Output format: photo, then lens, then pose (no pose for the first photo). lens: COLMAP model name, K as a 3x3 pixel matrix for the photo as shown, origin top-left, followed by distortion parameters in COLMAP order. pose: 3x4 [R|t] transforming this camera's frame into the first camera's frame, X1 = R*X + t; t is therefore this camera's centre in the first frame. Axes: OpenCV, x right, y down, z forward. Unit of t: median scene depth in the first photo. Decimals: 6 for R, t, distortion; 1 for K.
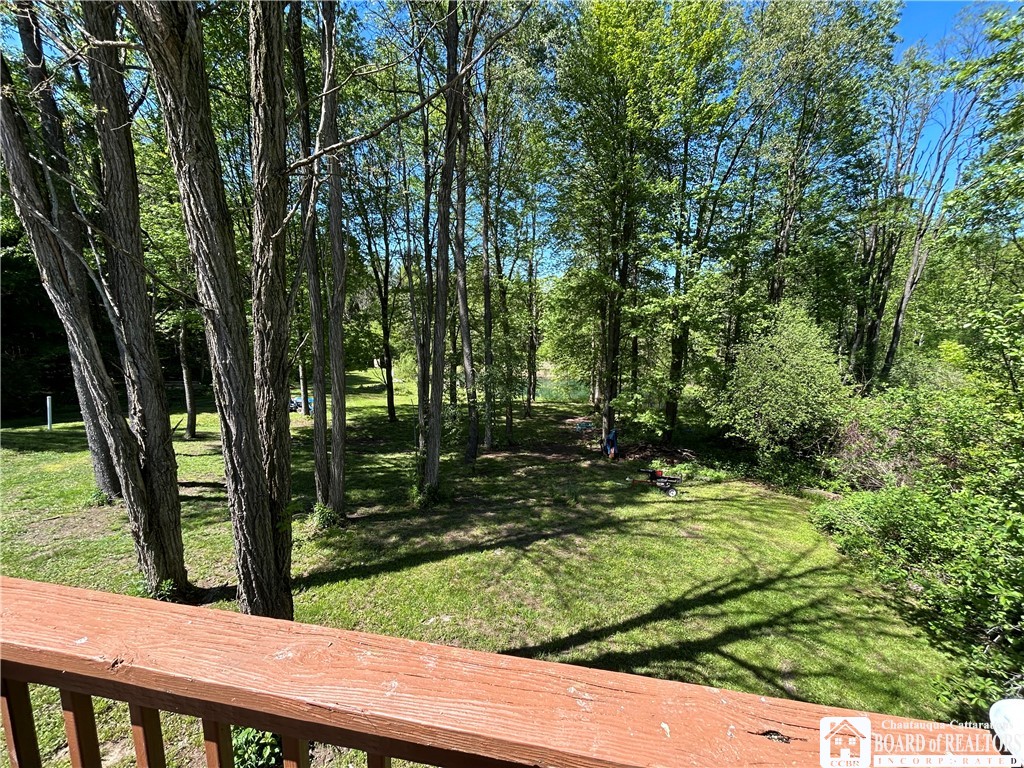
lens RADIAL K [[412.3, 0, 510.9], [0, 412.3, 384.0], [0, 0, 1]] dist [-0.000850, -0.000057]
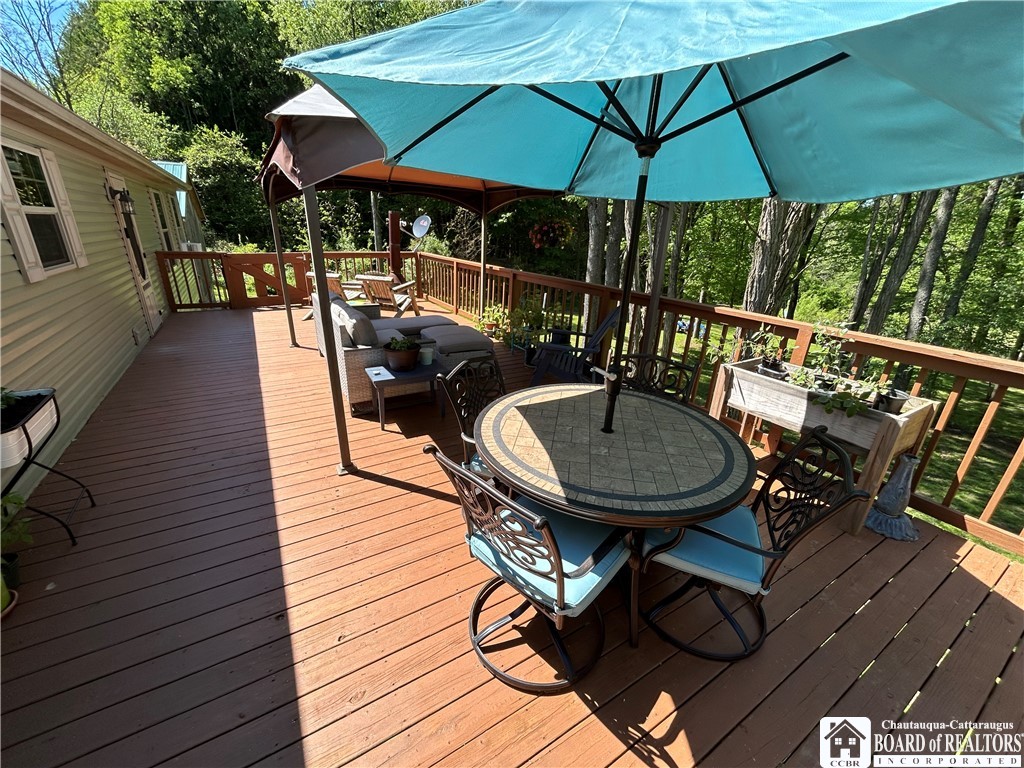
lens RADIAL K [[412.3, 0, 511.8], [0, 412.3, 384.6], [0, 0, 1]] dist [-0.000850, -0.000057]
pose [[0.649453, 0.270372, -0.710711, -0.057579], [-0.148996, 0.961781, 0.229732, 0.135784], [0.745662, -0.043306, 0.664916, -0.807594]]
